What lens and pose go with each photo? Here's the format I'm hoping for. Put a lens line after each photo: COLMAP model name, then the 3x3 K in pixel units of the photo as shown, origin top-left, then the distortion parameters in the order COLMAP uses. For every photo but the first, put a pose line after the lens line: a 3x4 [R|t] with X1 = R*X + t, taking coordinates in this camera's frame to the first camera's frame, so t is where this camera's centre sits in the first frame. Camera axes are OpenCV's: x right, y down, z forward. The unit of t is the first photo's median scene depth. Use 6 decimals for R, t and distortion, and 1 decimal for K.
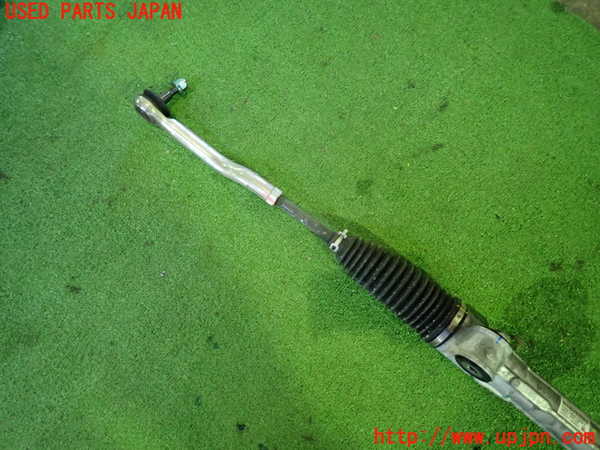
lens RADIAL K [[431.5, 0, 296.9], [0, 431.5, 228.4], [0, 0, 1]] dist [-0.003856, 0.000035]
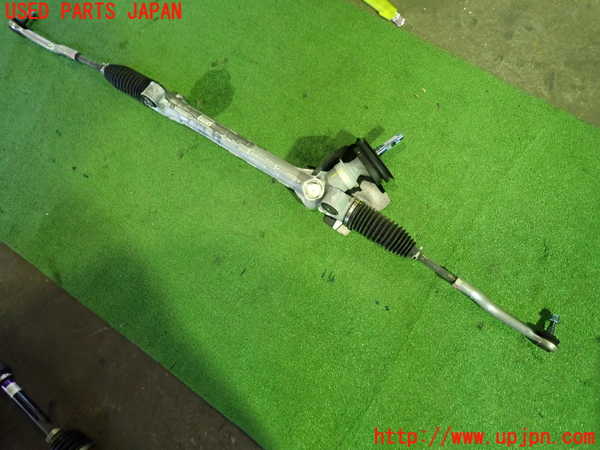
lens RADIAL K [[431.5, 0, 302.1], [0, 431.5, 223.6], [0, 0, 1]] dist [-0.003856, 0.000035]
pose [[0.986017, -0.148973, -0.074679, 1.036150], [0.149980, 0.988656, 0.008033, 0.854584], [0.072635, -0.019121, 0.997175, -0.954429]]
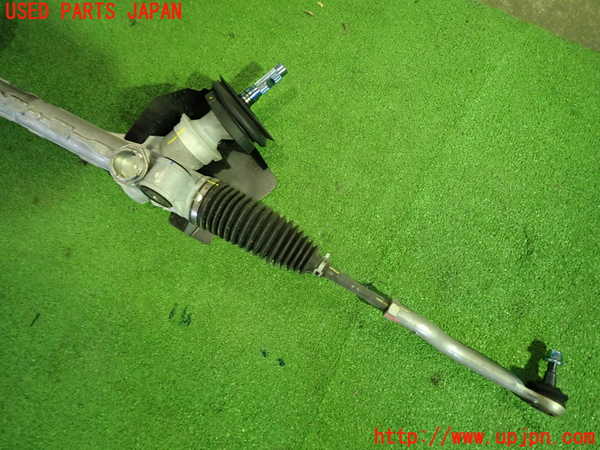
lens RADIAL K [[431.5, 0, 302.8], [0, 431.5, 226.9], [0, 0, 1]] dist [-0.003856, 0.000035]
pose [[0.975505, -0.217028, 0.035897, 1.274243], [0.217175, 0.976133, -0.000199, 0.955469], [-0.034997, 0.007990, 0.999355, -0.233227]]
